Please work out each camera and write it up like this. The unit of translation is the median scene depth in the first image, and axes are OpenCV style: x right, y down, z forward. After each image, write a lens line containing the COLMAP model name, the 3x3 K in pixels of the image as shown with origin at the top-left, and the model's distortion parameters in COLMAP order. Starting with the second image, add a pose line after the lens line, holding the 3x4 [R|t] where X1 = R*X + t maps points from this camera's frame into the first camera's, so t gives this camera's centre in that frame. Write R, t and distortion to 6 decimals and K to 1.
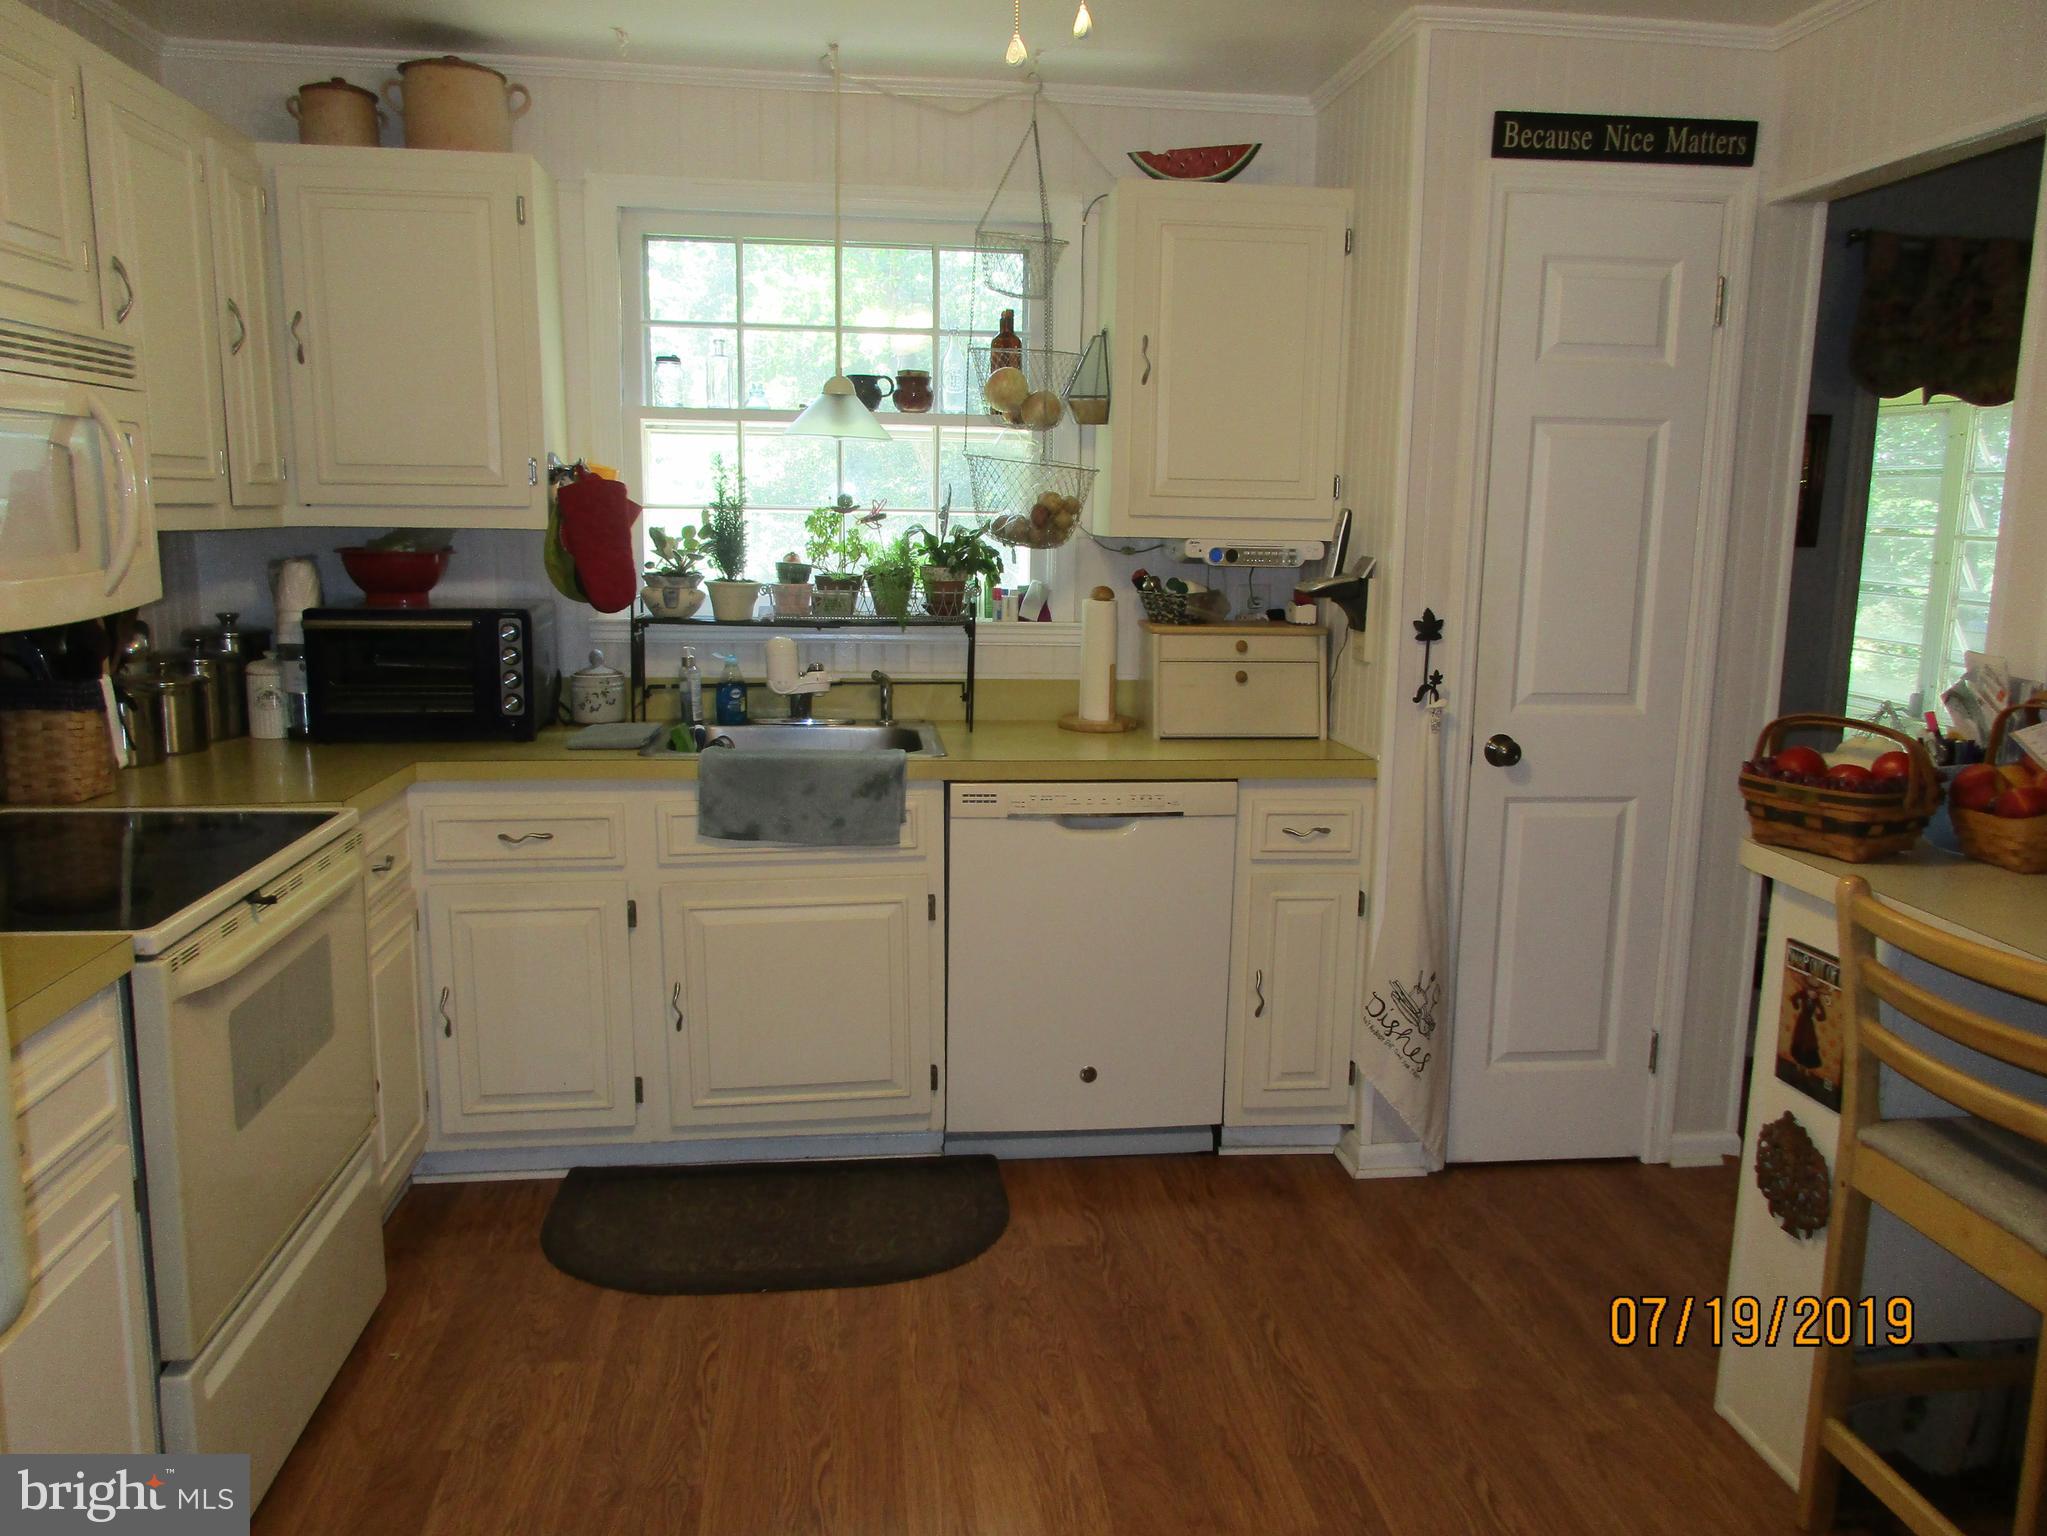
lens RADIAL K [[1549.2, 0, 1023.5], [0, 1549.2, 768.0], [0, 0, 1]] dist [-0.002278, 0.013755]
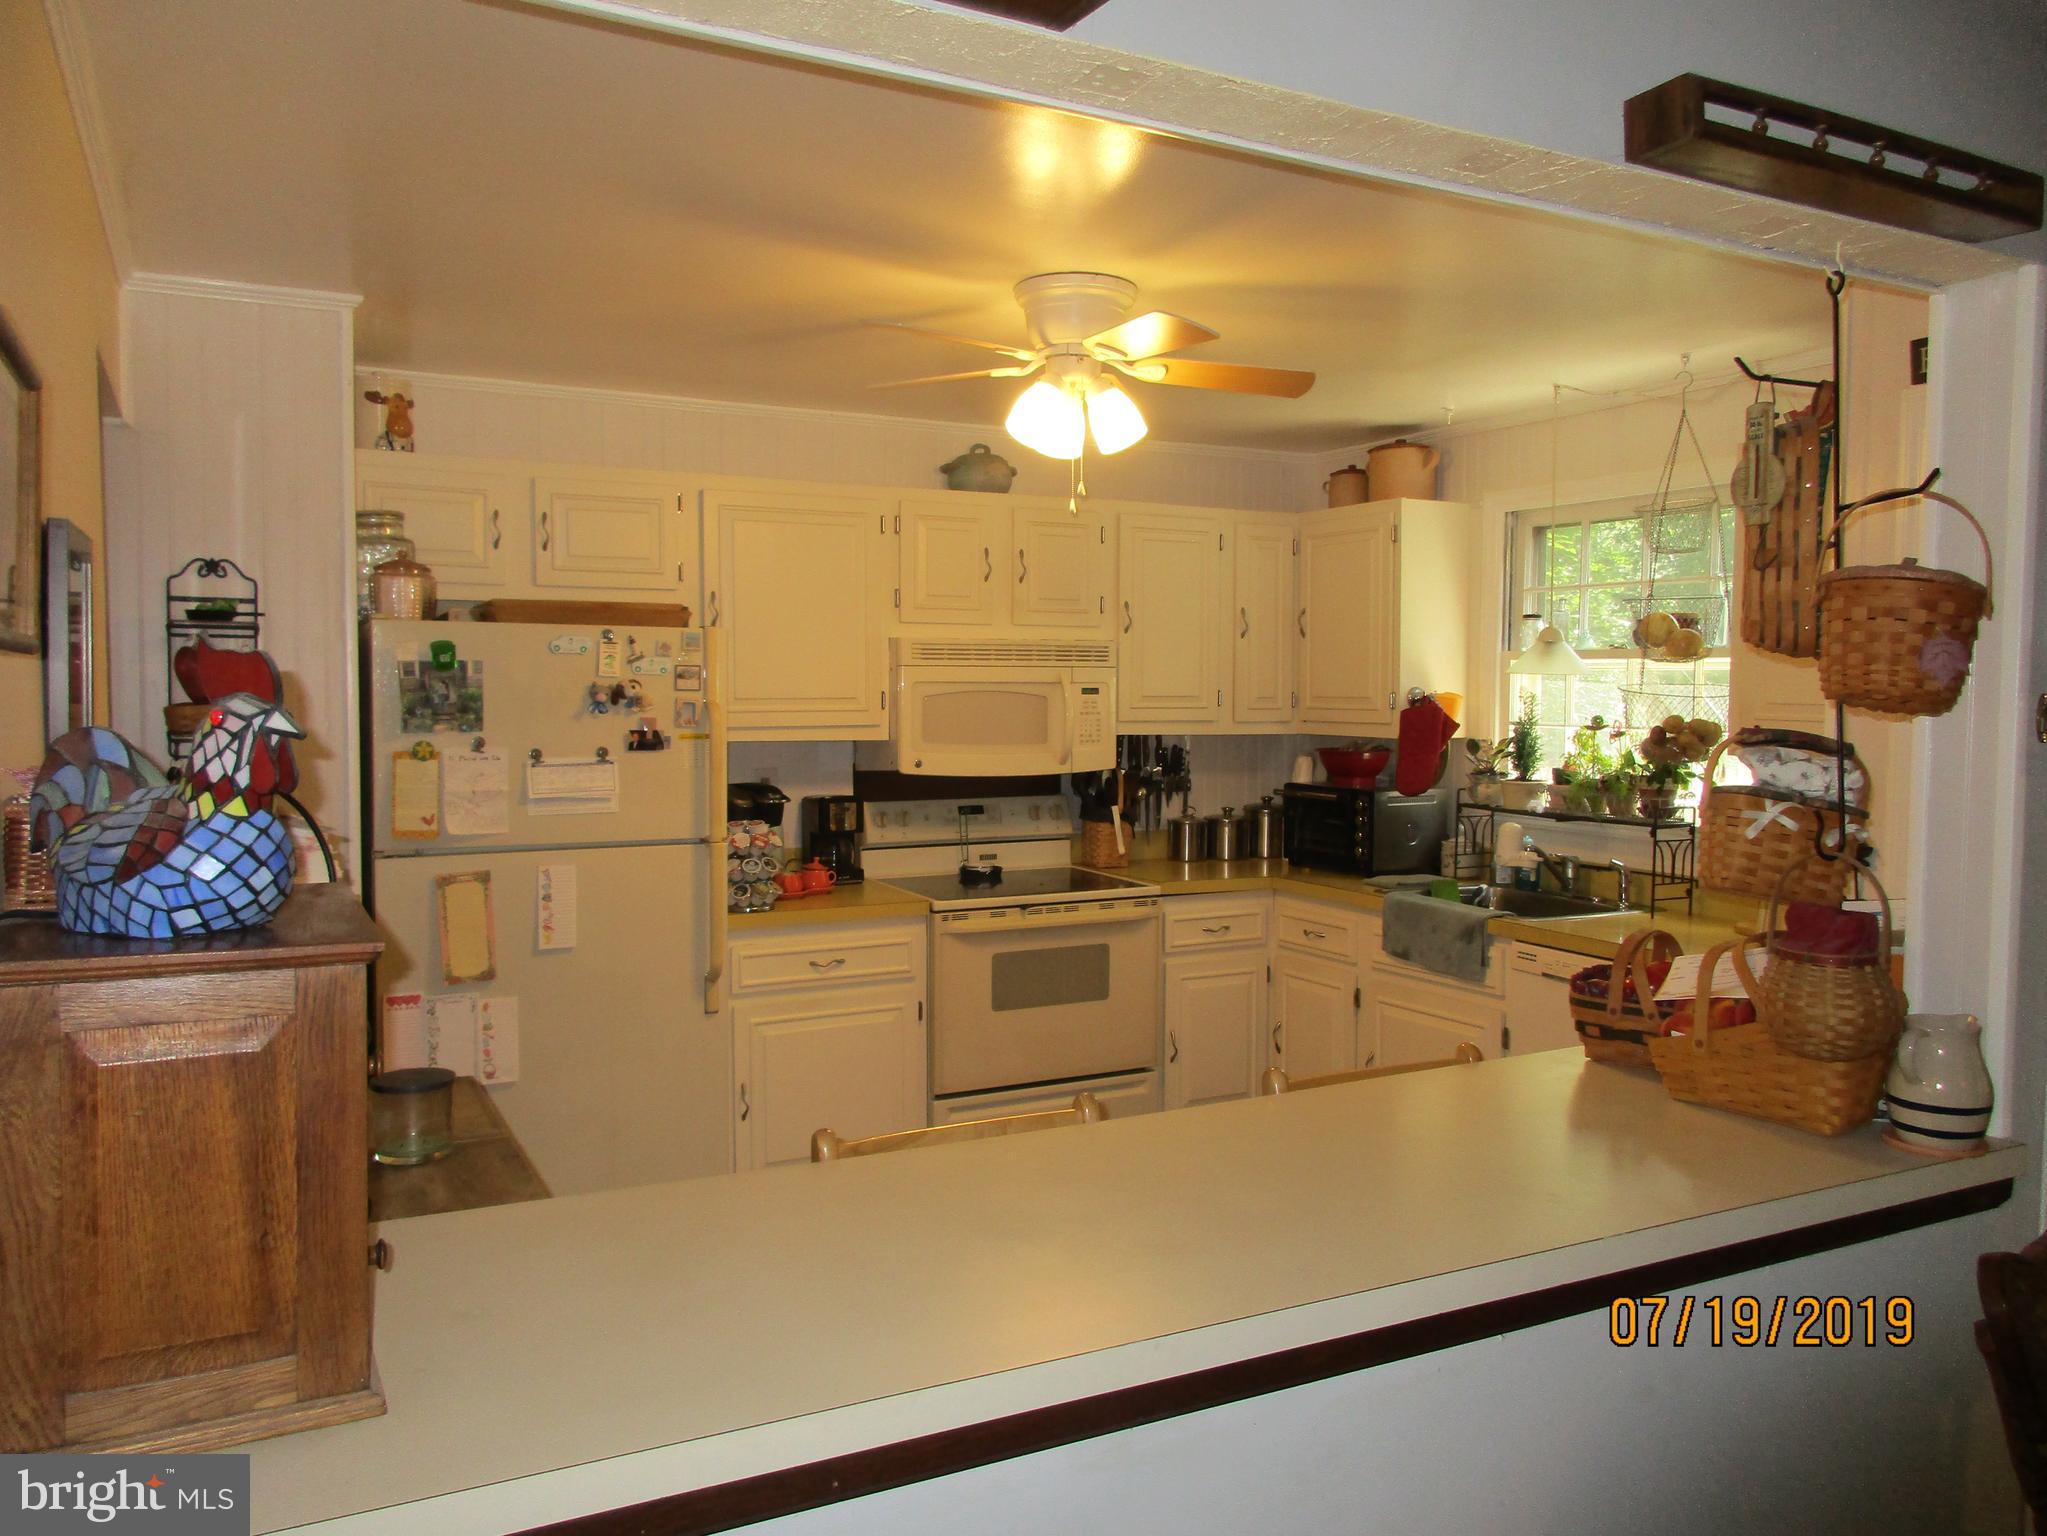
lens RADIAL K [[1549.2, 0, 1023.5], [0, 1549.2, 768.0], [0, 0, 1]] dist [-0.002278, 0.013755]
pose [[0.357796, 0.036316, -0.933093, 0.979902], [-0.162220, 0.986467, -0.023811, -0.034332], [0.919601, 0.159886, 0.358845, 0.148014]]
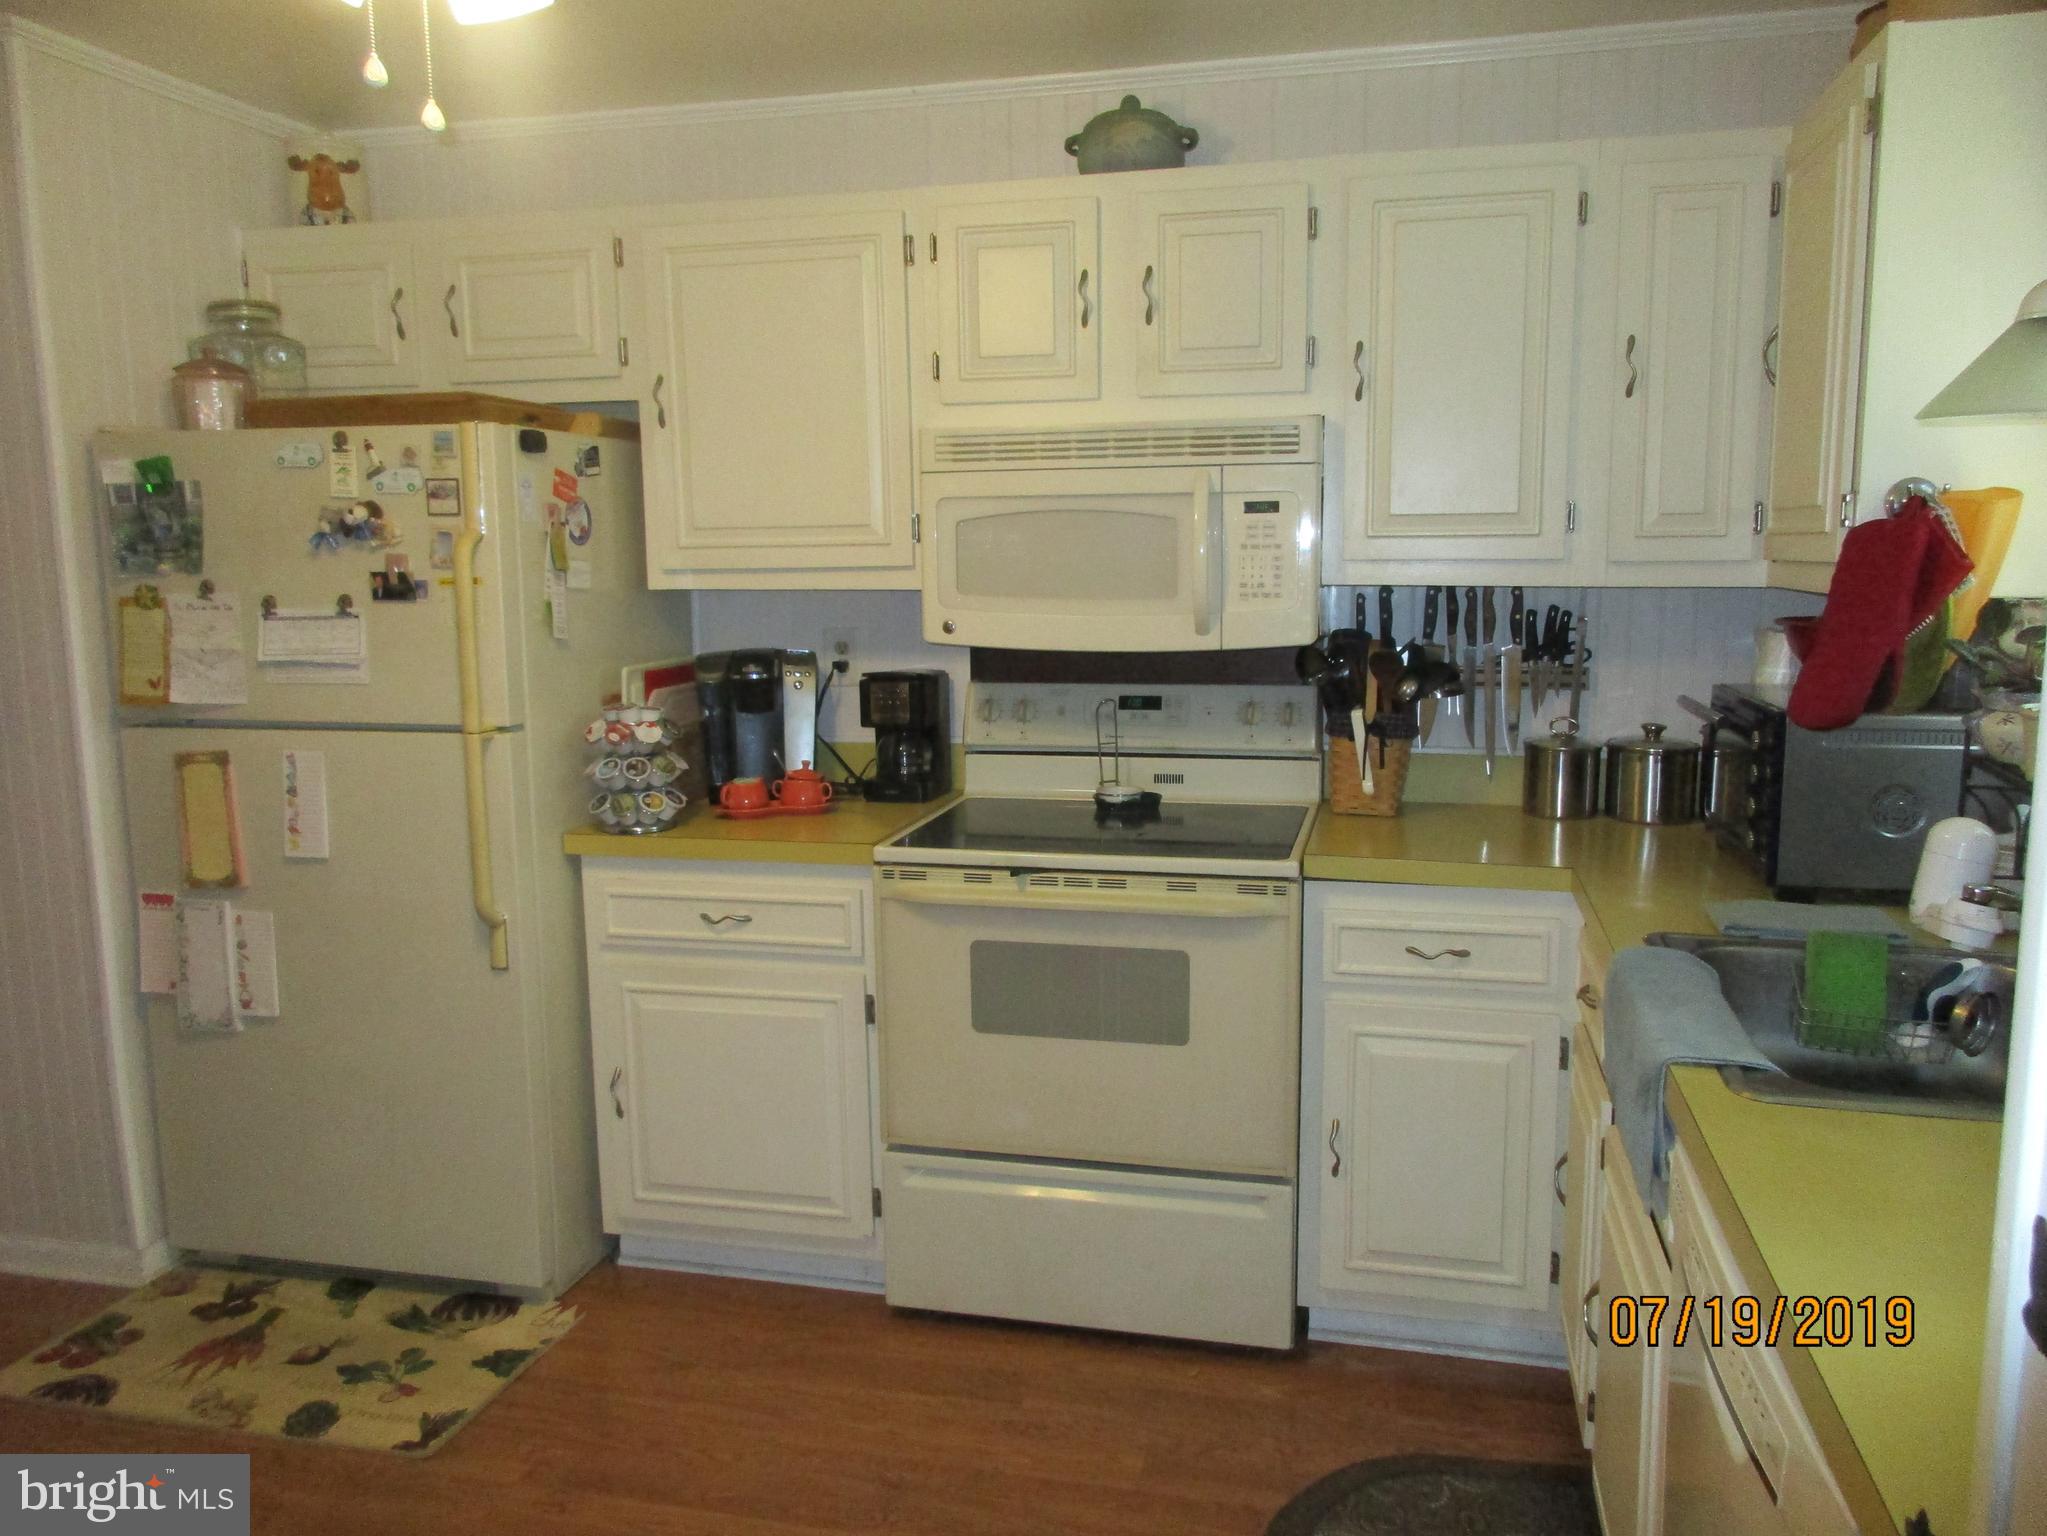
lens RADIAL K [[1549.2, 0, 1023.5], [0, 1549.2, 768.0], [0, 0, 1]] dist [-0.002278, 0.013755]
pose [[-0.344443, 0.126130, -0.930296, 0.449369], [-0.158528, 0.968890, 0.190057, -0.159022], [0.925326, 0.212942, -0.313732, 0.928739]]
